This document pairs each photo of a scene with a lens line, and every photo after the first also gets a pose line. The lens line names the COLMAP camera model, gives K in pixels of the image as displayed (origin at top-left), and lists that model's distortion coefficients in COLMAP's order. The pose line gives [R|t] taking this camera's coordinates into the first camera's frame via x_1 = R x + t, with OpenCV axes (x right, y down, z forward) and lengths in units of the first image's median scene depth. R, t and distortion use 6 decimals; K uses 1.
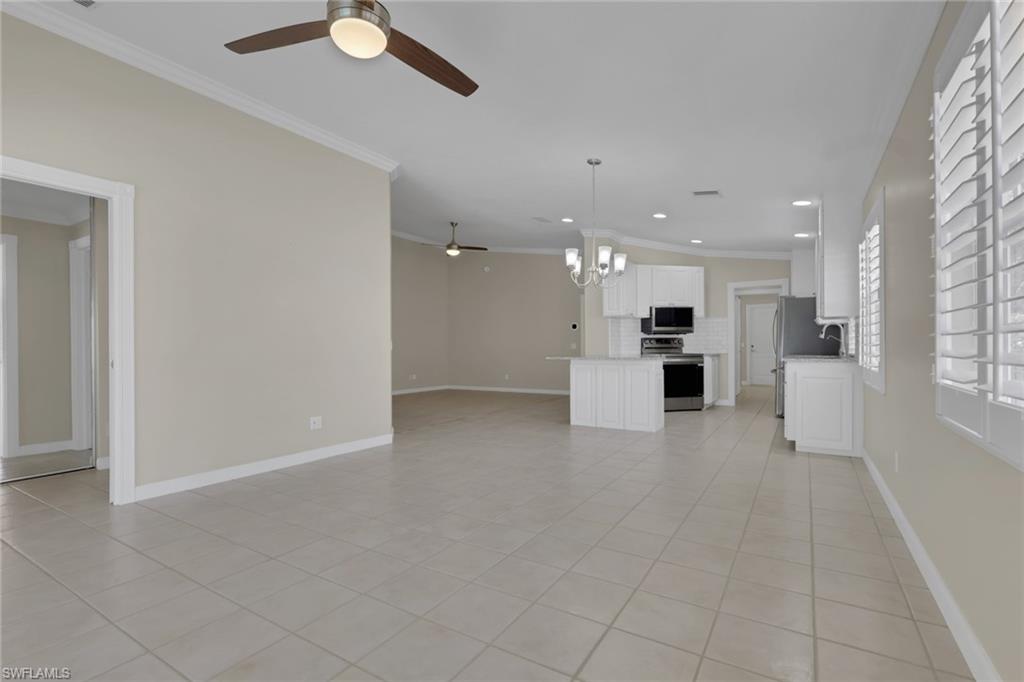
lens RADIAL K [[479.8, 0, 509.7], [0, 479.8, 342.3], [0, 0, 1]] dist [-0.002042, -0.000539]
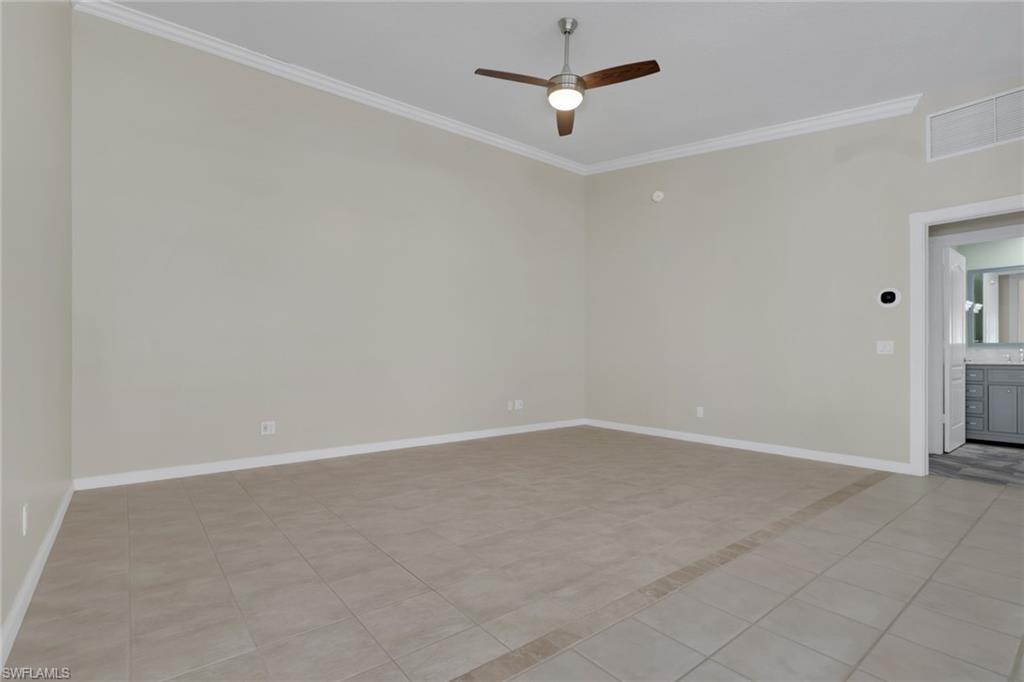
lens RADIAL K [[487.2, 0, 513.1], [0, 487.2, 351.4], [0, 0, 1]] dist [-0.000723, -0.000126]
pose [[0.941278, 0.006354, -0.337574, -0.024937], [-0.005892, 0.999980, 0.002391, 0.015083], [0.337582, -0.000262, 0.941296, 0.654877]]
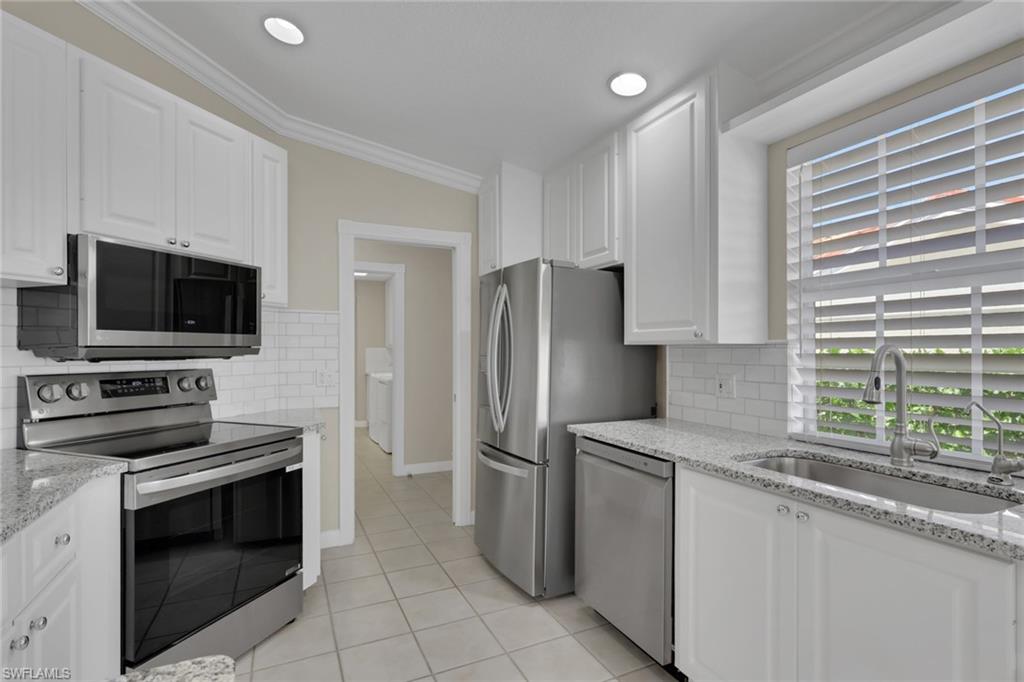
lens RADIAL K [[479.8, 0, 509.7], [0, 479.8, 342.3], [0, 0, 1]] dist [-0.002042, -0.000539]
pose [[0.546846, 0.016702, 0.837066, 0.214240], [-0.004941, 0.999848, -0.016721, -0.022436], [-0.837218, 0.005008, 0.546846, 0.691489]]
